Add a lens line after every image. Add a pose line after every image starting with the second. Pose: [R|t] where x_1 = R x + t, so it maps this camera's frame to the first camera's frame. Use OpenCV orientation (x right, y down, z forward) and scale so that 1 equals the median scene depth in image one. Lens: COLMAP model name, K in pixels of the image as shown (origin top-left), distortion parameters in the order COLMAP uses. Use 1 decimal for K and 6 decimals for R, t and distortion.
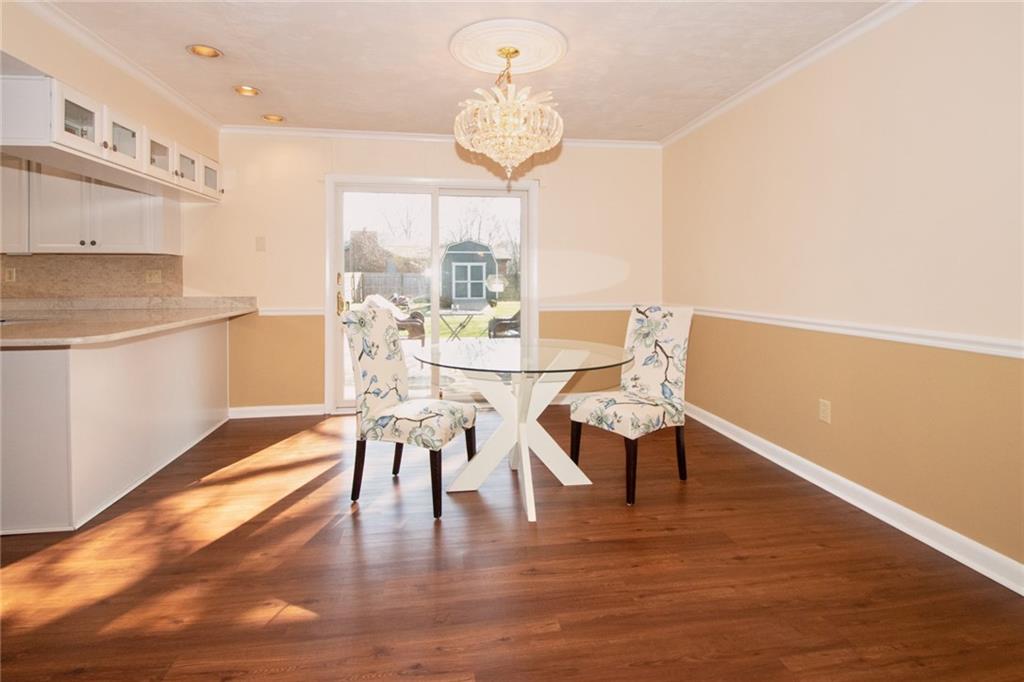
lens RADIAL K [[495.8, 0, 480.6], [0, 495.8, 286.0], [0, 0, 1]] dist [-0.003041, -0.000750]
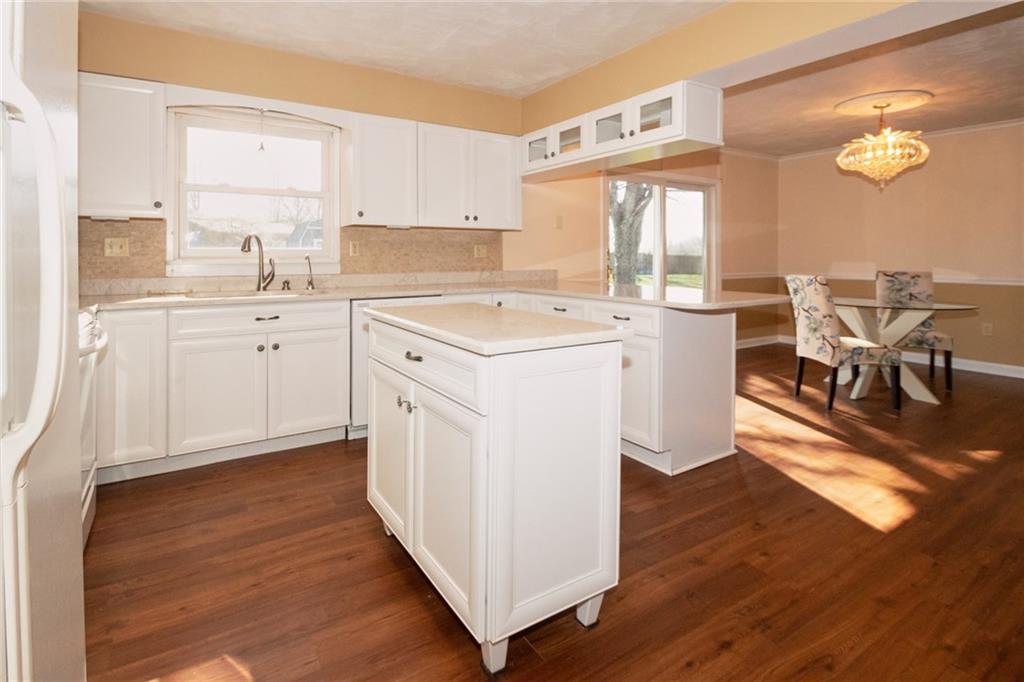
lens RADIAL K [[480.4, 0, 510.6], [0, 480.4, 257.6], [0, 0, 1]] dist [-0.000640, -0.000823]
pose [[0.923938, -0.000496, 0.382541, -1.004398], [0.003160, 0.999975, -0.006337, 0.001120], [-0.382528, 0.007064, 0.923917, 0.045649]]
